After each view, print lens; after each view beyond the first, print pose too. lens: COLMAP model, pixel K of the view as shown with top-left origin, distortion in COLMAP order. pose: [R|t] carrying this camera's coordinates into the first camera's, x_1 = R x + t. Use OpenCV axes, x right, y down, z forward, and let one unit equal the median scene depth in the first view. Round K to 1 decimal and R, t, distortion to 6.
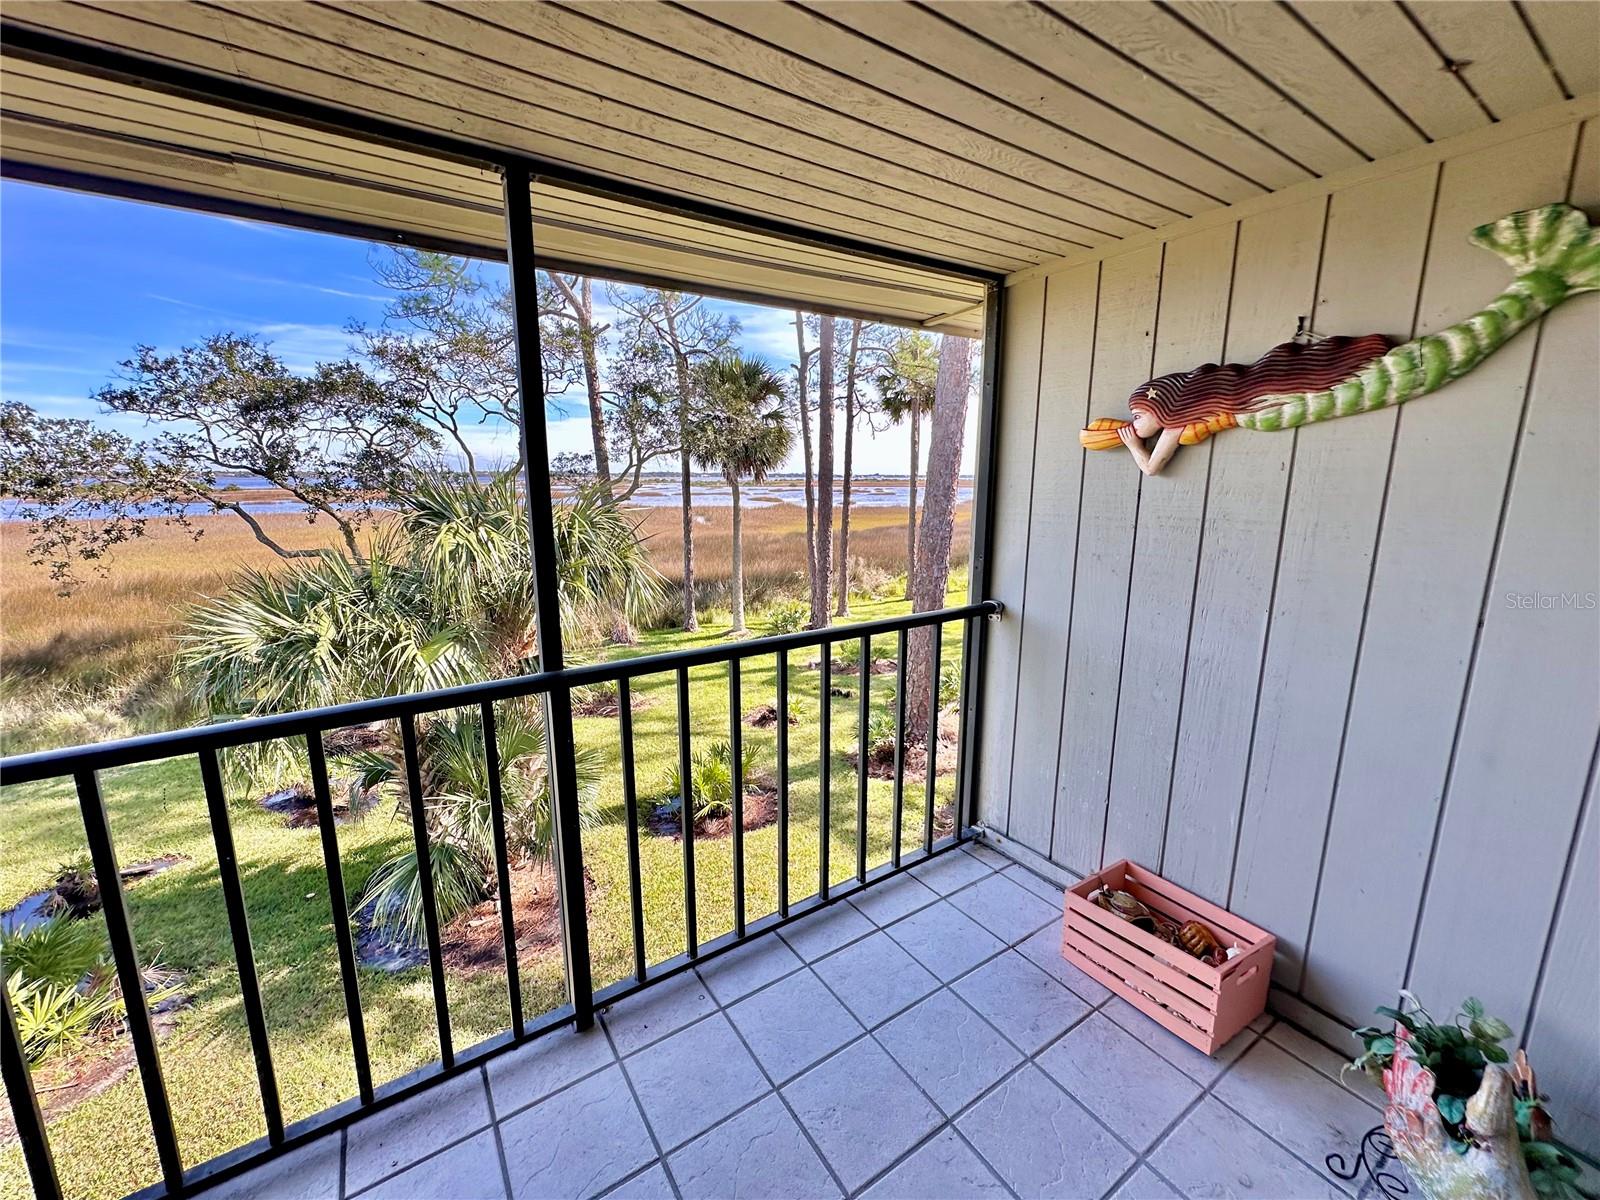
lens RADIAL K [[639.8, 0, 789.9], [0, 639.8, 590.5], [0, 0, 1]] dist [-0.006304, 0.001693]
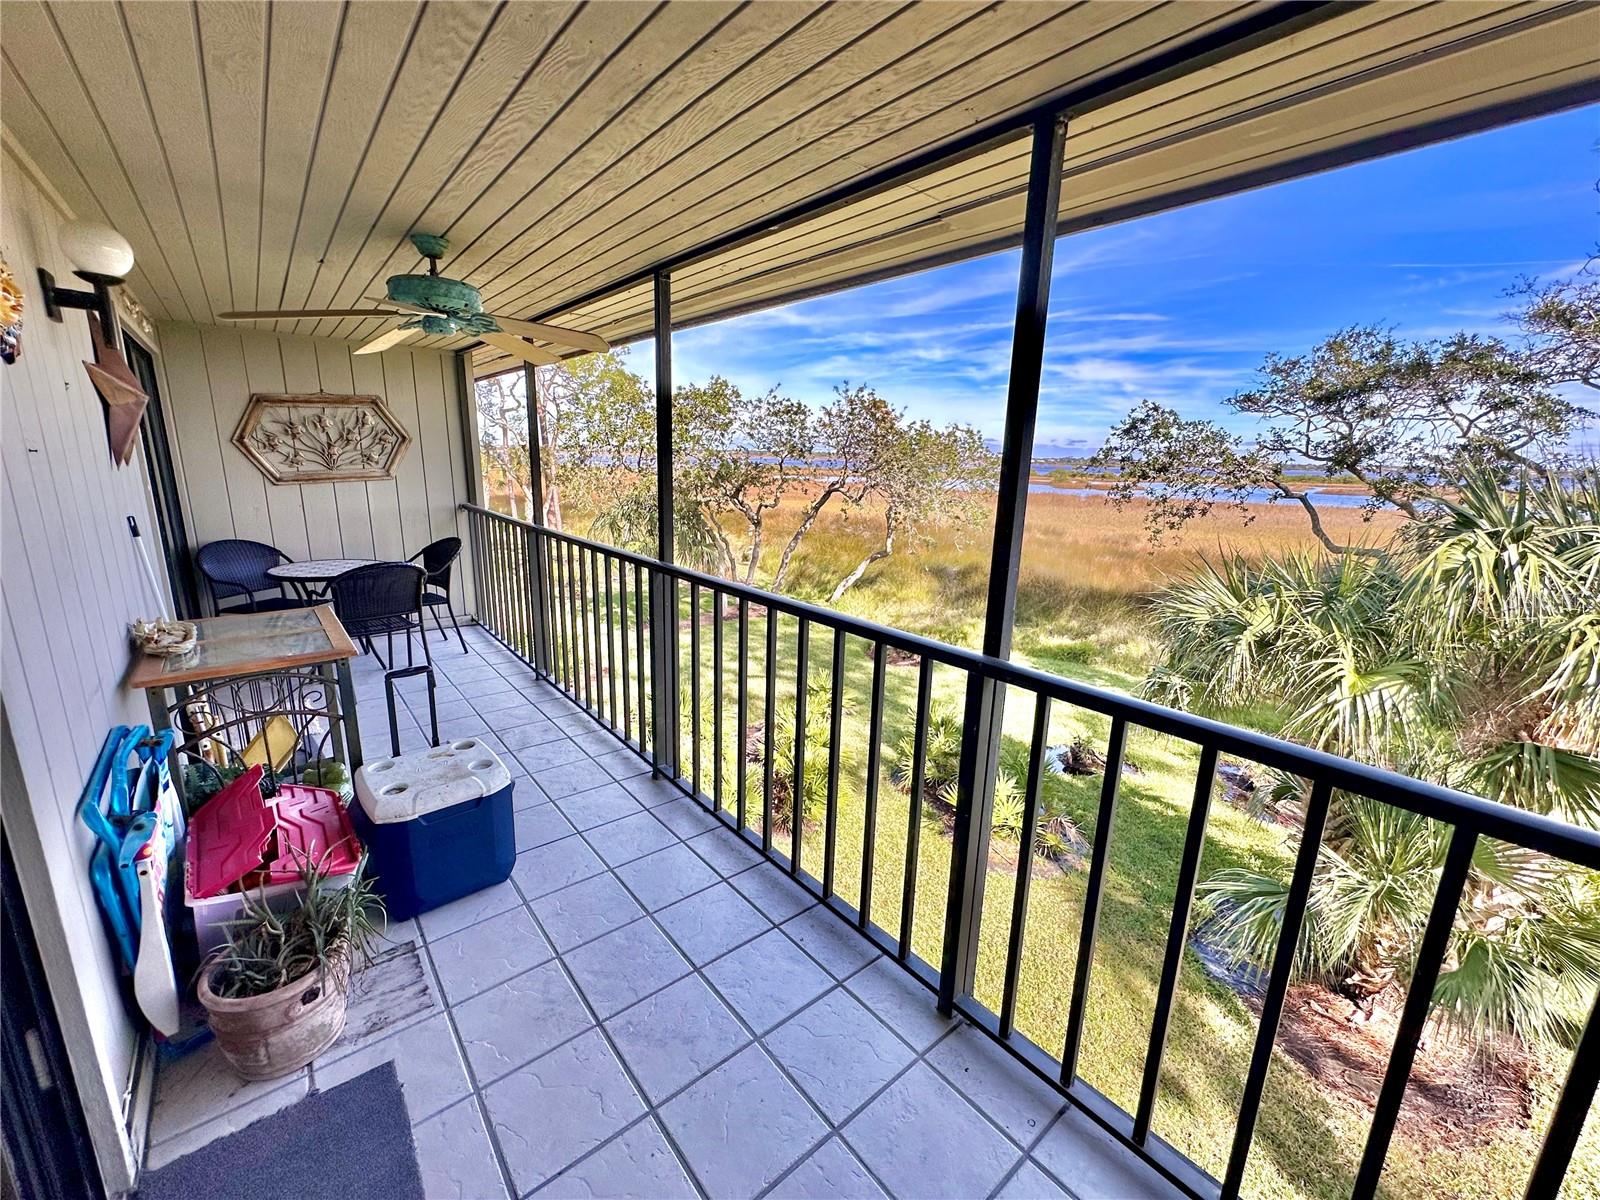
lens RADIAL K [[639.8, 0, 809.4], [0, 639.8, 595.7], [0, 0, 1]] dist [-0.006304, 0.001693]
pose [[0.123156, 0.213950, -0.969050, 0.083968], [-0.198805, 0.962008, 0.187130, -0.014747], [0.972270, 0.169606, 0.161012, 0.092941]]
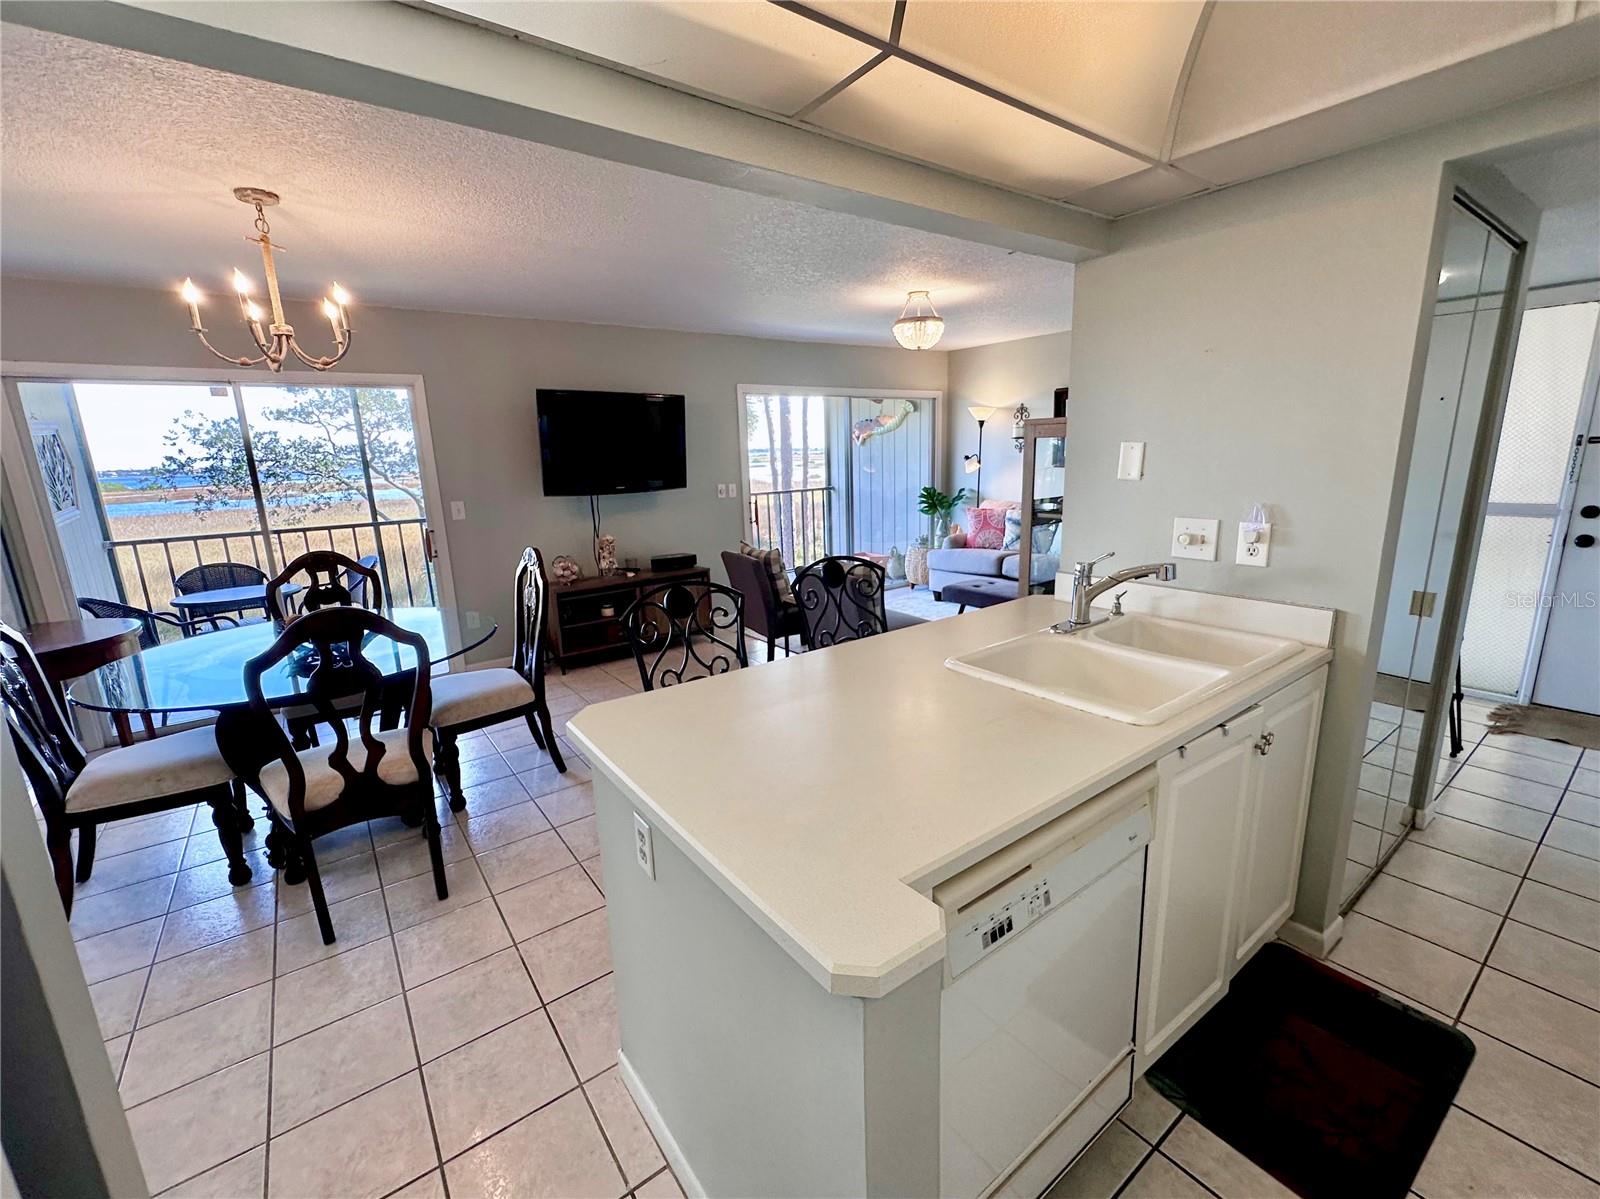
lens RADIAL K [[684.5, 0, 794.4], [0, 684.5, 588.1], [0, 0, 1]] dist [-0.003793, 0.000290]
pose [[0.997445, -0.050309, 0.050720, -0.016015], [0.049249, 0.998546, 0.021933, 0.113064], [-0.051749, -0.019379, 0.998472, -0.623064]]
